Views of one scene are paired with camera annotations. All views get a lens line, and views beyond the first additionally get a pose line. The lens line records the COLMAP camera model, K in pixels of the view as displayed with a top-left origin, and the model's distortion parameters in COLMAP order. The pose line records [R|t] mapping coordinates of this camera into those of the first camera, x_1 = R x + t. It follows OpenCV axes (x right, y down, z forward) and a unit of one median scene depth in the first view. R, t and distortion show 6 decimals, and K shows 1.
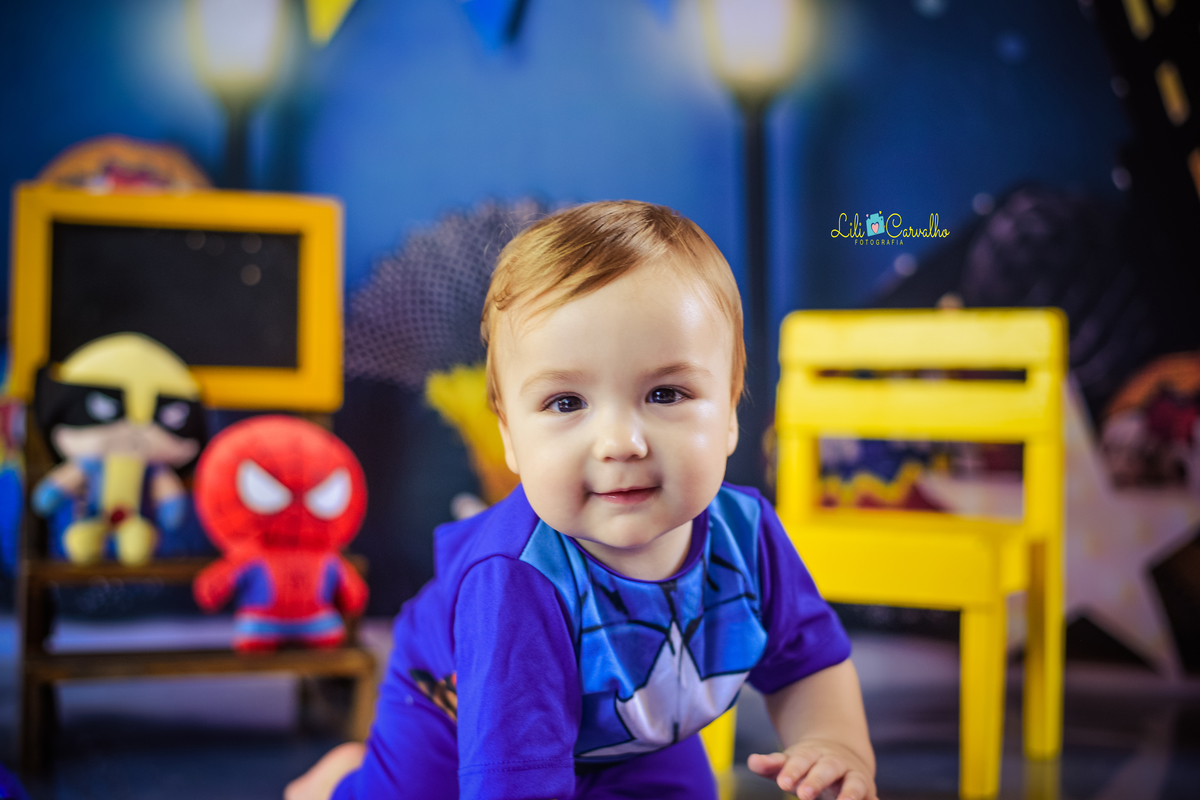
lens RADIAL K [[1816.9, 0, 599.8], [0, 1816.9, 368.4], [0, 0, 1]] dist [0.027745, 0.088581]
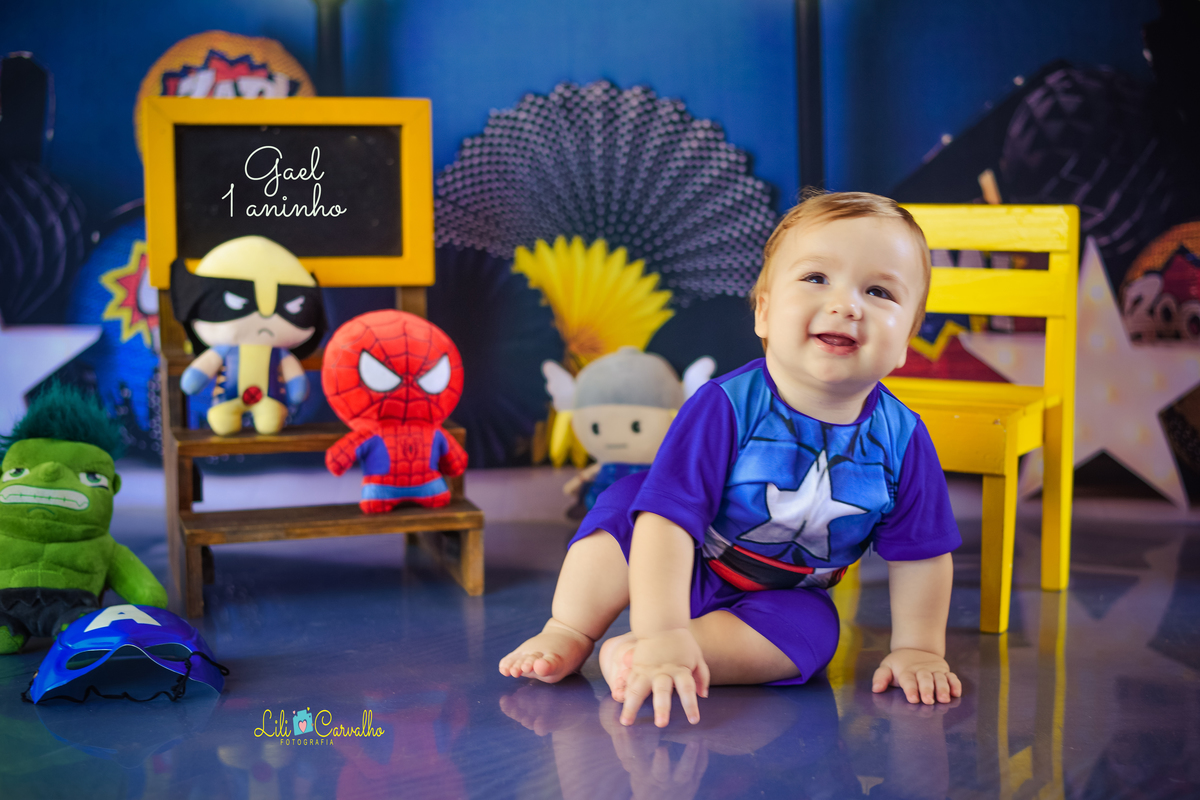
lens RADIAL K [[1844.8, 0, 623.2], [0, 1844.8, 415.8], [0, 0, 1]] dist [0.014806, -0.062065]
pose [[0.999648, -0.013858, -0.022611, -0.003651], [0.017023, 0.989073, 0.146441, -0.072276], [0.020335, -0.146774, 0.988961, -0.149805]]
